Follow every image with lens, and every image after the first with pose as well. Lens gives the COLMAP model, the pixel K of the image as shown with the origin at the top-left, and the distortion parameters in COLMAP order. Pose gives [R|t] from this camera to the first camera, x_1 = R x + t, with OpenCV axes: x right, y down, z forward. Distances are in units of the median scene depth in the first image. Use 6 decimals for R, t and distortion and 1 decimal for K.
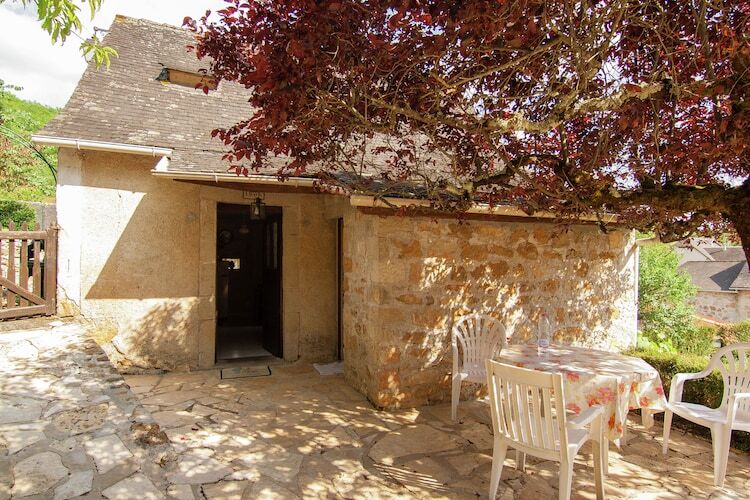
lens RADIAL K [[434.8, 0, 375.0], [0, 434.8, 250.0], [0, 0, 1]] dist [-0.004131, -0.001973]
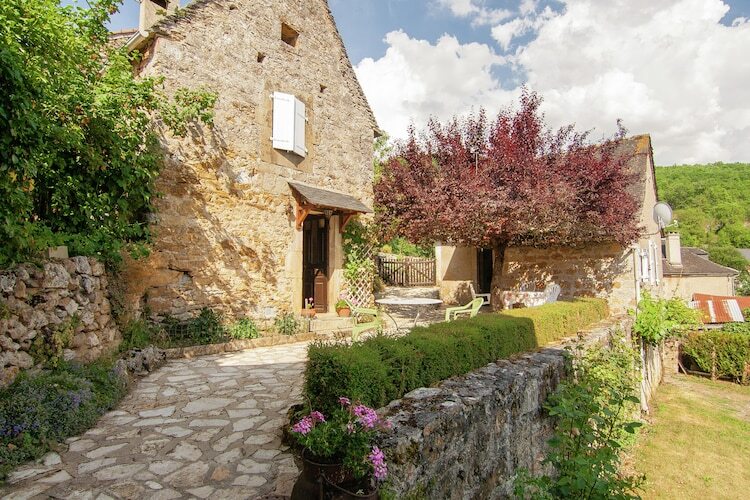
lens RADIAL K [[434.8, 0, 375.0], [0, 434.8, 250.0], [0, 0, 1]] dist [-0.004131, -0.001973]
pose [[0.477362, -0.076961, -0.875330, 1.966357], [0.029409, 0.996998, -0.071620, 0.106062], [0.878215, 0.008446, 0.478192, -0.996431]]
